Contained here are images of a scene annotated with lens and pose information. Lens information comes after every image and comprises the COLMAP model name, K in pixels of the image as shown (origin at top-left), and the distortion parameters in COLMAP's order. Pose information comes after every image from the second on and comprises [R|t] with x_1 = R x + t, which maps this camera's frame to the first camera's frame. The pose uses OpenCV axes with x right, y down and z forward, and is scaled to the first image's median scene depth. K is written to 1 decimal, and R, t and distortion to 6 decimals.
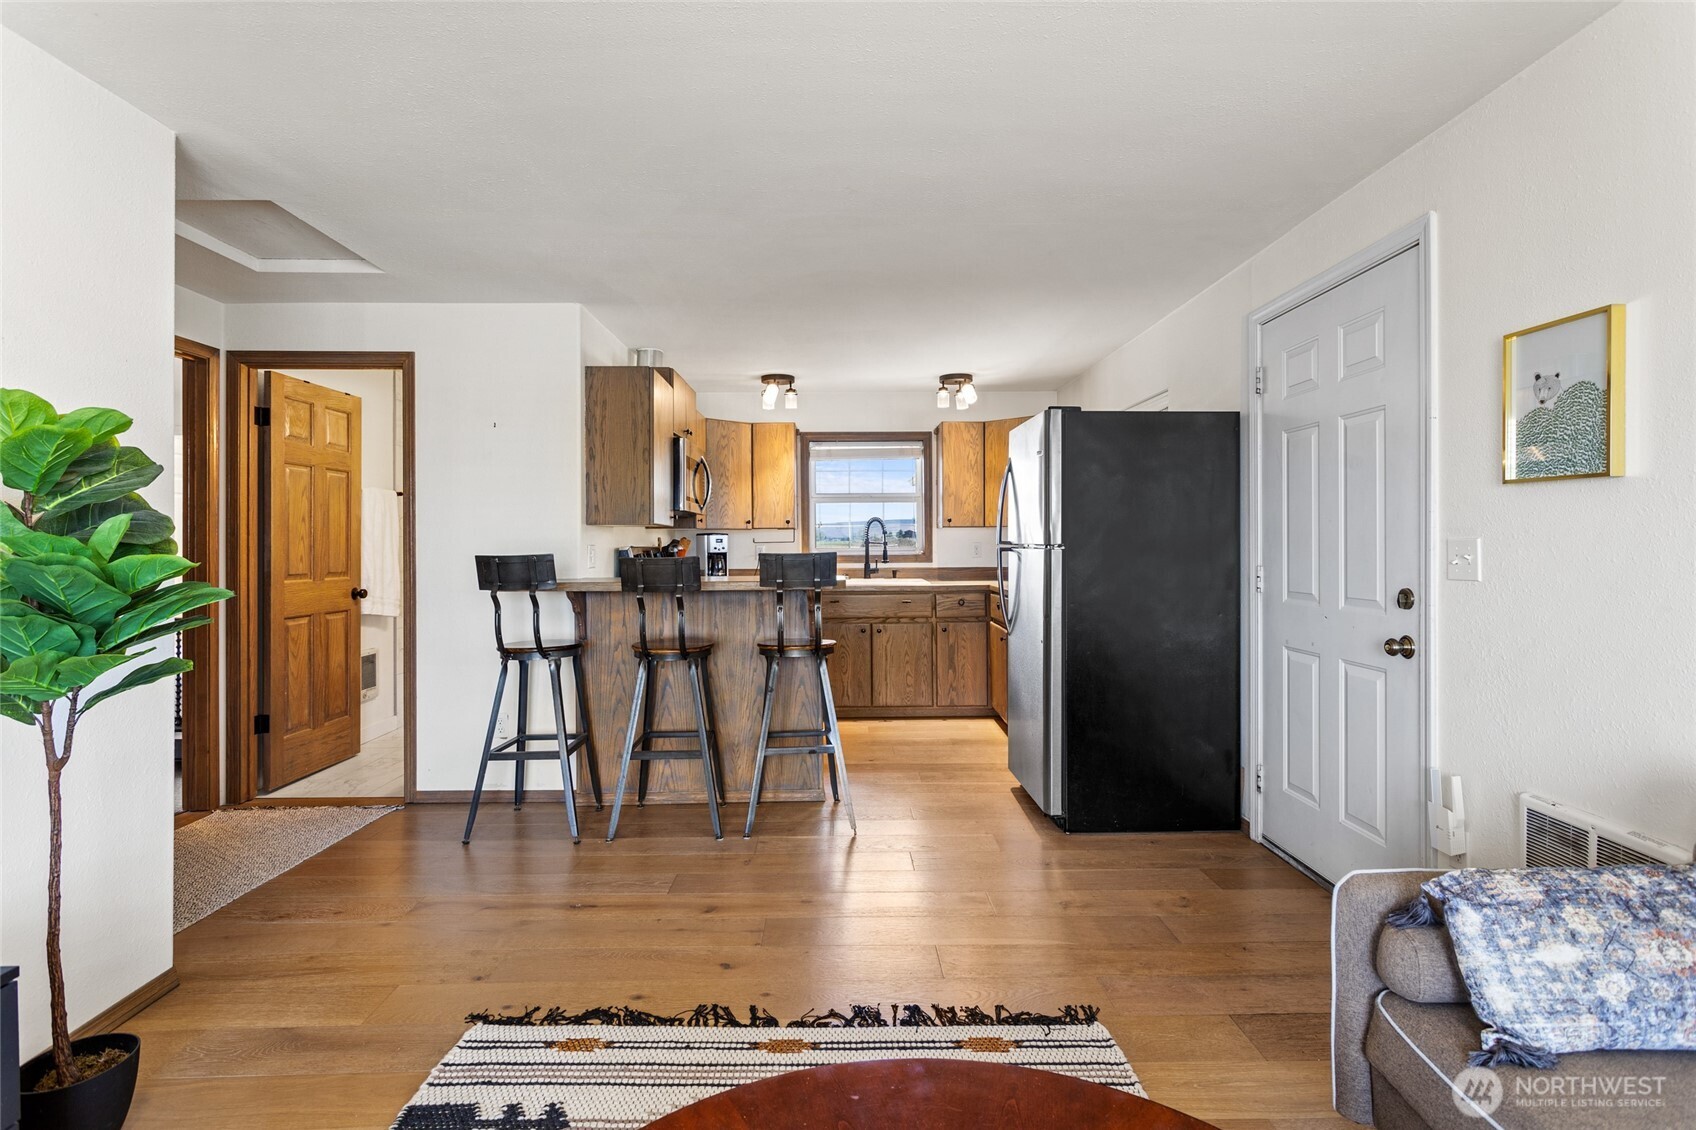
lens RADIAL K [[905.9, 0, 845.3], [0, 905.9, 554.7], [0, 0, 1]] dist [-0.000095, -0.000001]
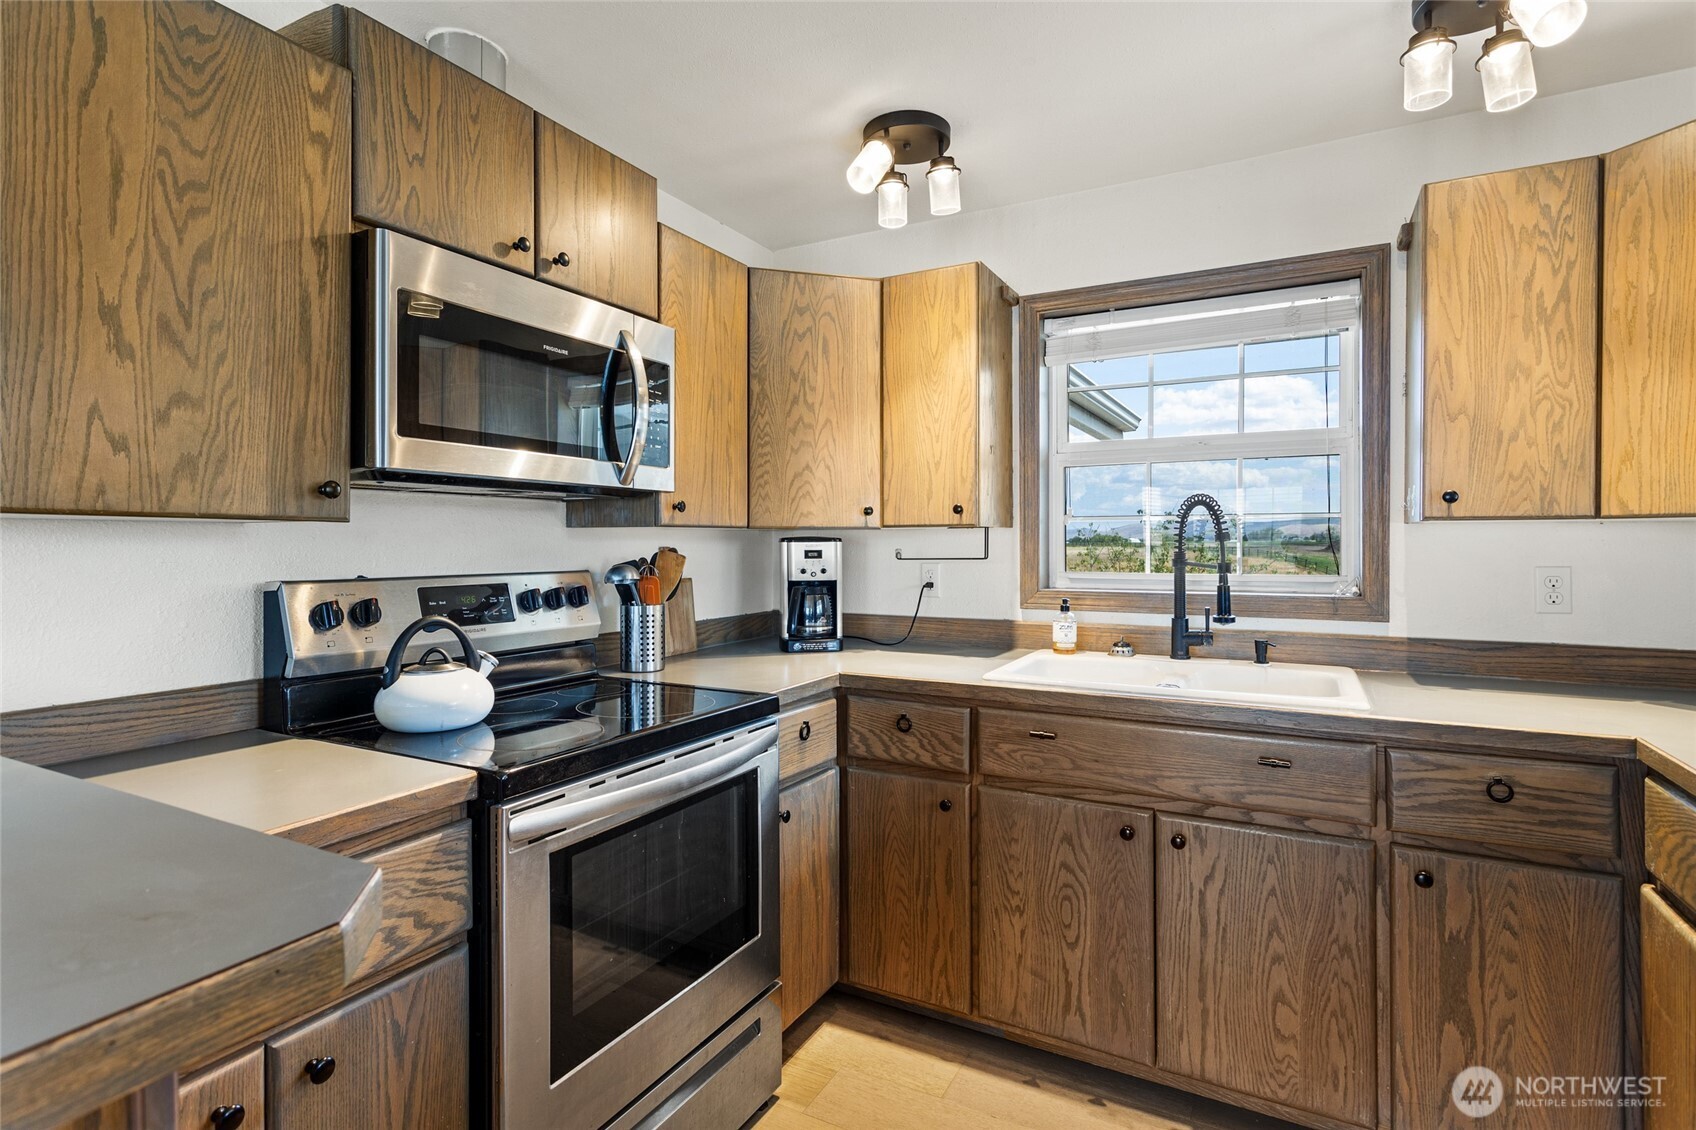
lens RADIAL K [[829.5, 0, 851.5], [0, 829.5, 548.8], [0, 0, 1]] dist [0.002045, 0.000143]
pose [[0.872013, 0.008397, -0.489411, 0.075425], [-0.010207, 0.999947, -0.001029, -0.017566], [0.489377, 0.005893, 0.872052, 0.651566]]
